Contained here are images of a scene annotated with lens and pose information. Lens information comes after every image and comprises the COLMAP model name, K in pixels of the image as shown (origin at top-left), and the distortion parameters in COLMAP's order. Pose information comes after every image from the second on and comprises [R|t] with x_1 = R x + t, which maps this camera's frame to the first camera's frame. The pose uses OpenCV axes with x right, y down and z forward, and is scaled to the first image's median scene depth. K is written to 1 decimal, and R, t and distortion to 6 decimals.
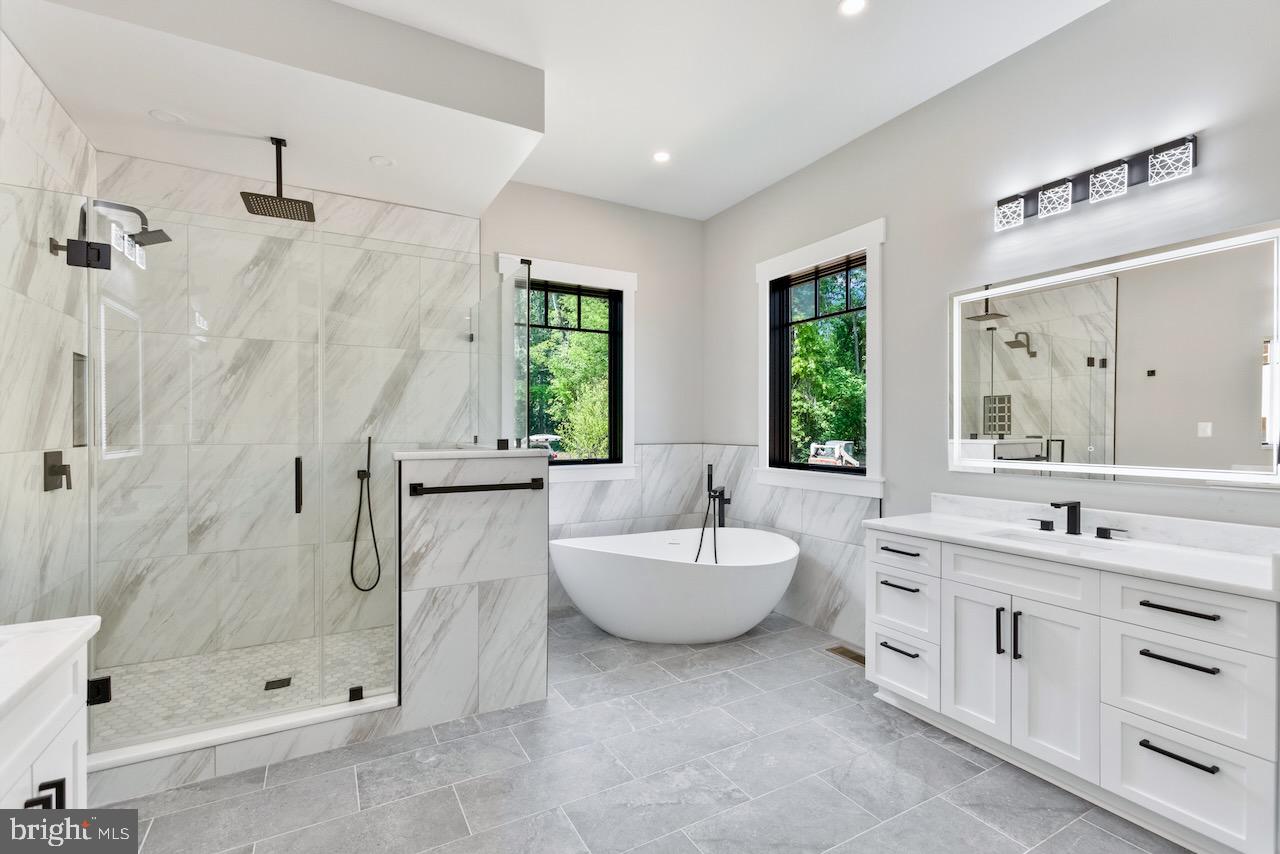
lens RADIAL K [[574.7, 0, 641.1], [0, 574.7, 428.5], [0, 0, 1]] dist [-0.004778, 0.005776]
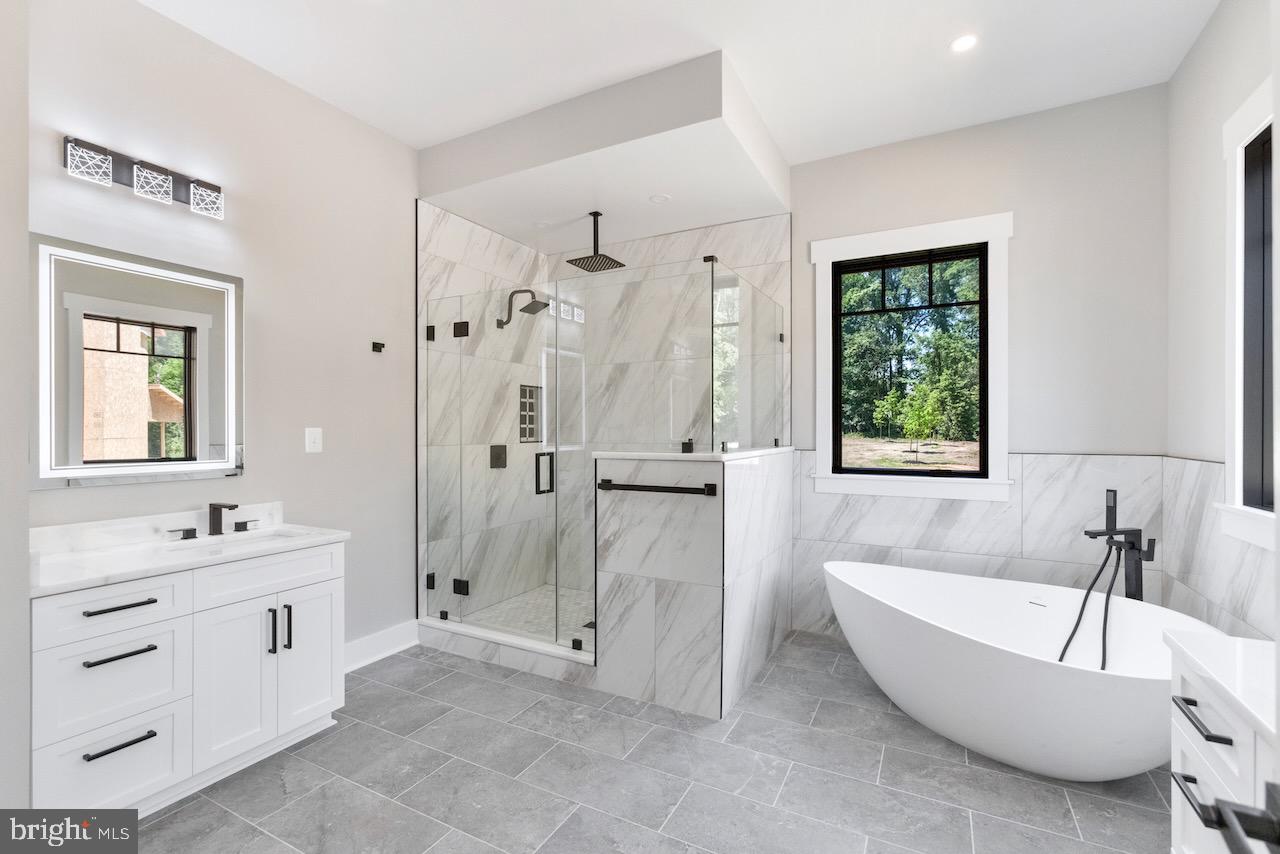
lens RADIAL K [[574.7, 0, 639.0], [0, 574.7, 429.2], [0, 0, 1]] dist [-0.004778, 0.005776]
pose [[0.541146, -0.001900, -0.840927, 0.572328], [0.002308, 0.999997, -0.000774, -0.003970], [0.840926, -0.001522, 0.541148, 0.399288]]
